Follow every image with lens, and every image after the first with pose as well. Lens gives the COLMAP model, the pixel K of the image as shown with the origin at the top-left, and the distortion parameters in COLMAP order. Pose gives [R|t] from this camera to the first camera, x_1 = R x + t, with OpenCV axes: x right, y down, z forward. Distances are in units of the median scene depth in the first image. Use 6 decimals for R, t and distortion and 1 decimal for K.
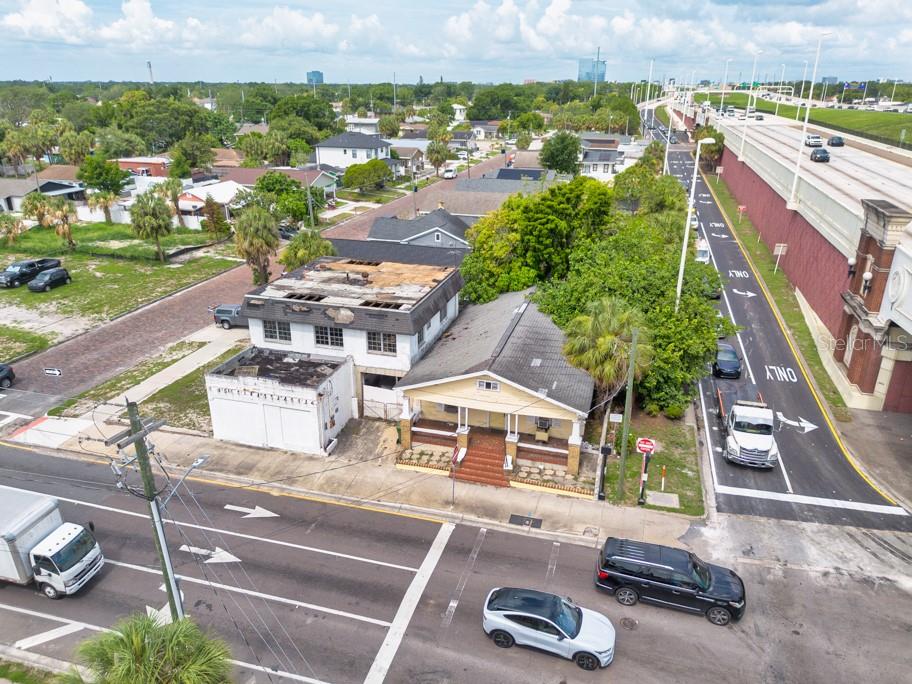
lens RADIAL K [[657.8, 0, 455.1], [0, 657.8, 341.4], [0, 0, 1]] dist [0.068430, -0.074353]
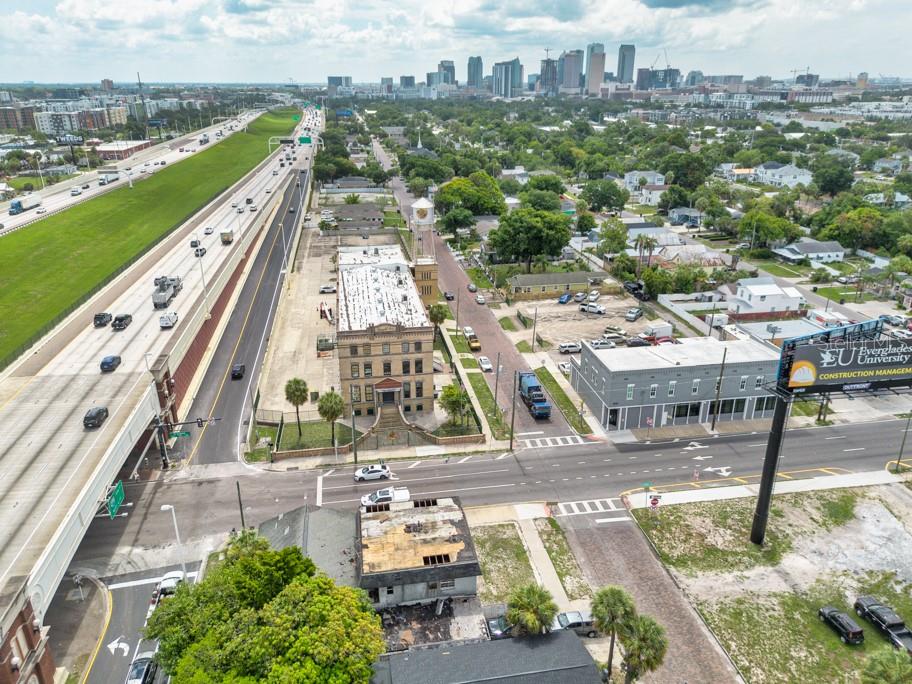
lens RADIAL K [[651.9, 0, 455.3], [0, 651.9, 343.3], [0, 0, 1]] dist [0.063475, -0.065371]
pose [[-0.900031, 0.162046, -0.404581, 0.324035], [-0.156691, 0.745924, 0.647338, -1.480472], [0.406685, 0.646018, -0.645963, 1.837091]]
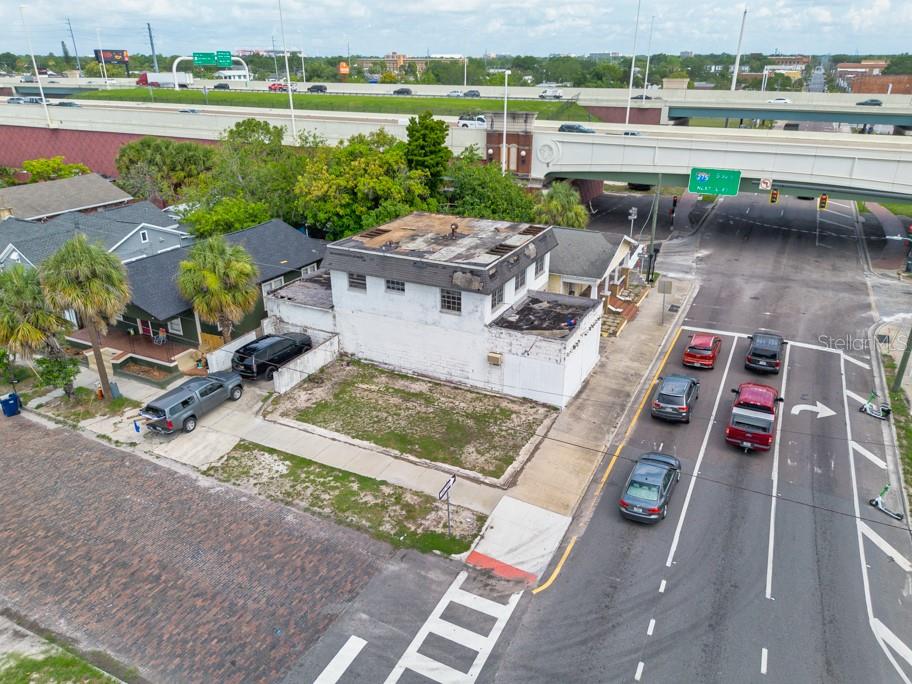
lens RADIAL K [[653.5, 0, 455.3], [0, 653.5, 342.8], [0, 0, 1]] dist [0.062124, -0.063240]
pose [[0.179917, -0.393883, 0.901380, -1.120427], [0.359665, 0.879226, 0.312413, -0.262433], [-0.915571, 0.267987, 0.299854, 0.799190]]
